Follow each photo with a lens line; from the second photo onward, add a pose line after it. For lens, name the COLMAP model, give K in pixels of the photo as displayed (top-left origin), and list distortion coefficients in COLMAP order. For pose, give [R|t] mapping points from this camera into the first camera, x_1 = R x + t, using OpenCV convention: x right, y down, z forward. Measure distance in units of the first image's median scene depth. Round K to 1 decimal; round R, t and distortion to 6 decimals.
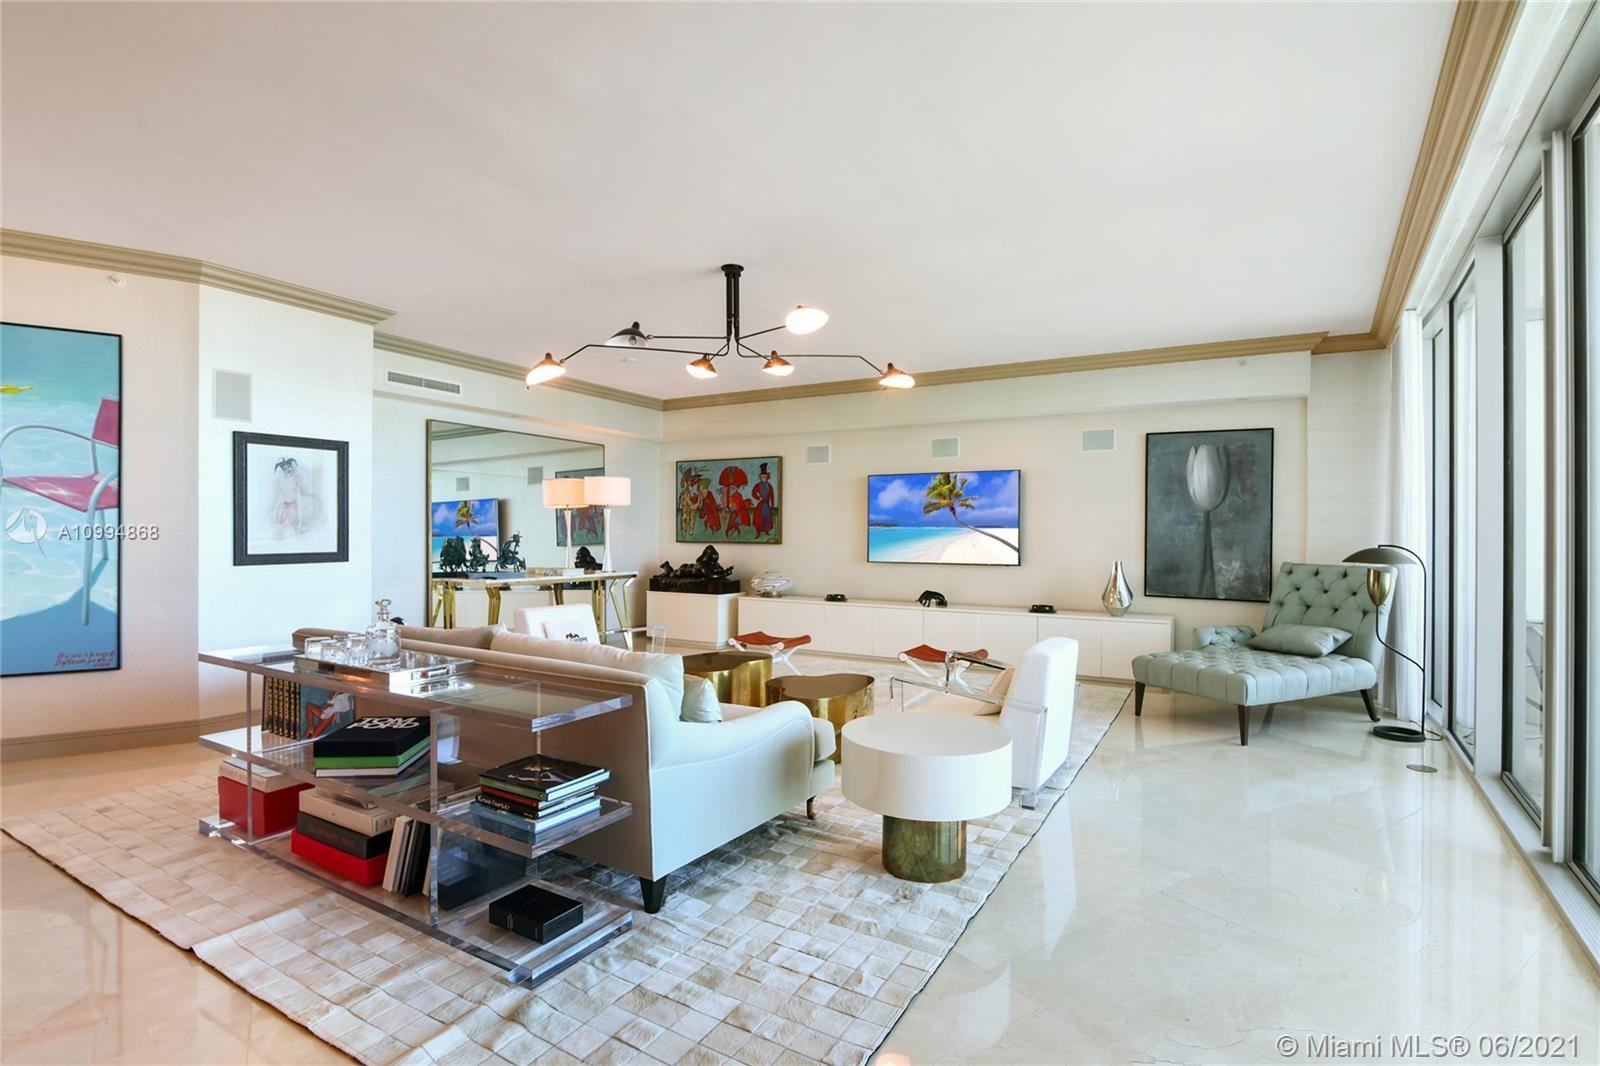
lens RADIAL K [[762.8, 0, 803.5], [0, 762.8, 517.5], [0, 0, 1]] dist [-0.002693, -0.000133]
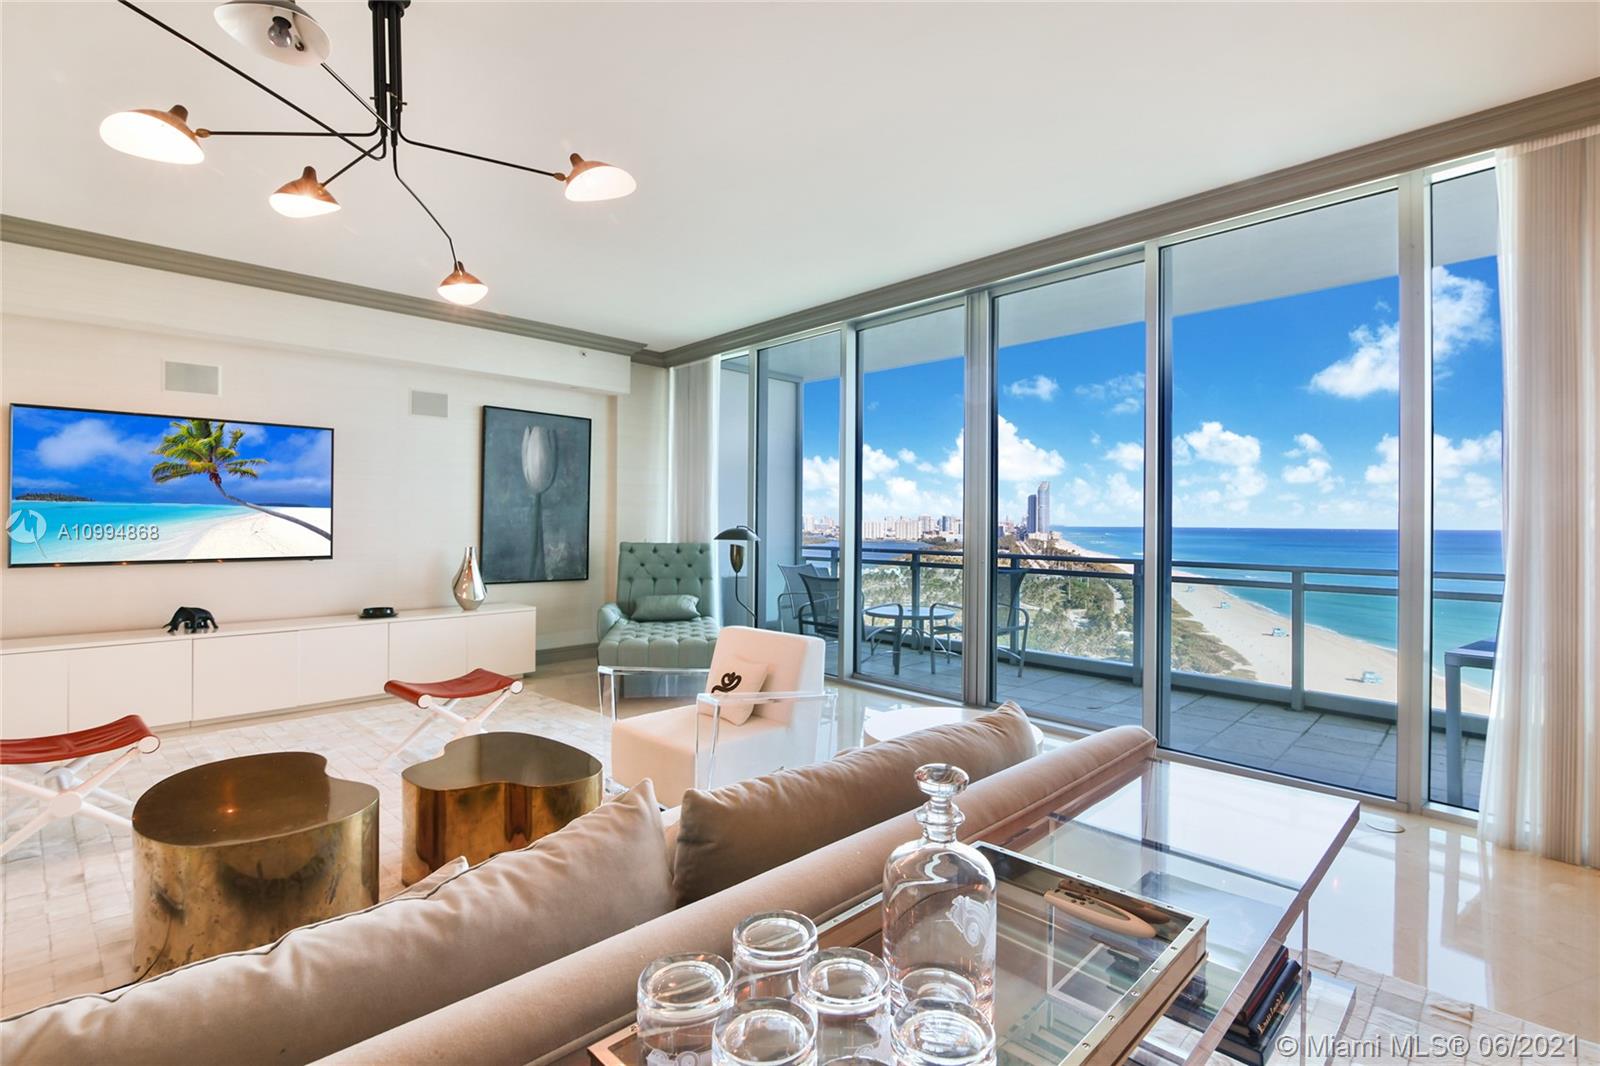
lens RADIAL K [[762.8, 0, 803.5], [0, 762.8, 517.5], [0, 0, 1]] dist [-0.002693, -0.000133]
pose [[0.257828, -0.001540, 0.966190, -0.336702], [-0.026985, 0.999597, 0.008794, 0.005092], [-0.965814, -0.028339, 0.257683, 0.399013]]
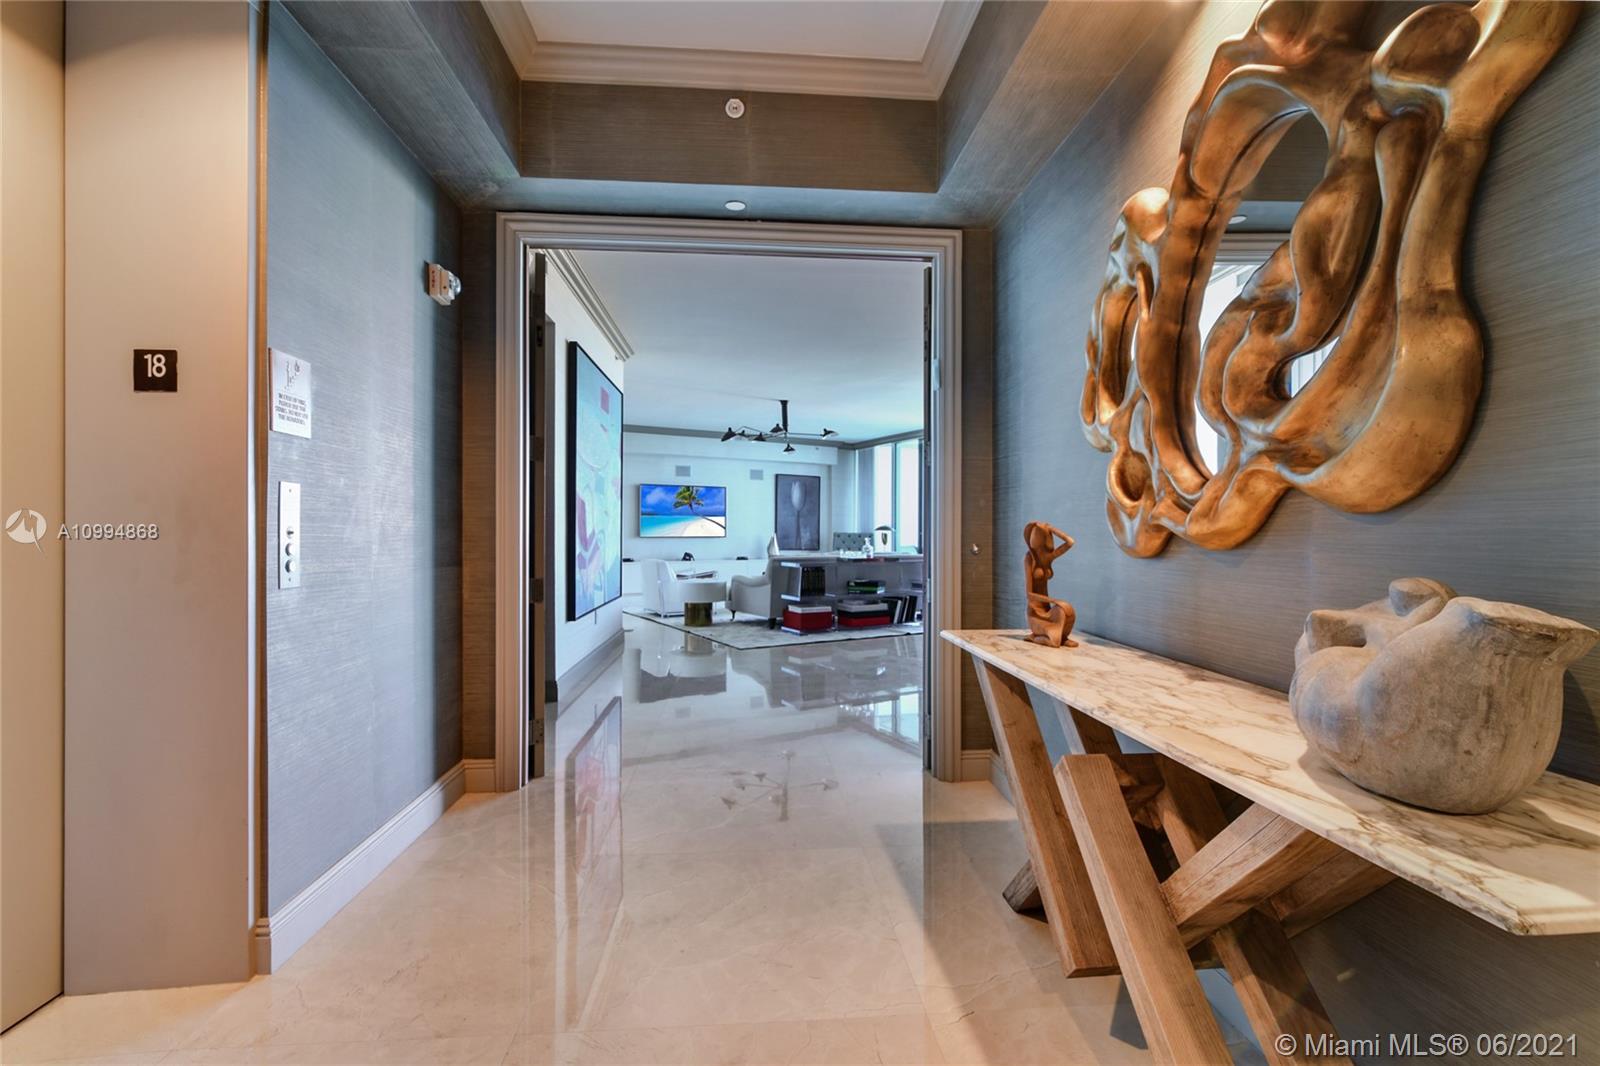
lens RADIAL K [[728.6, 0, 808.3], [0, 728.6, 530.7], [0, 0, 1]] dist [0.000789, -0.049815]
pose [[0.505533, -0.000428, 0.862807, -1.296168], [-0.017487, 0.999789, 0.010742, 0.026160], [-0.862630, -0.020518, 0.505419, -0.118794]]
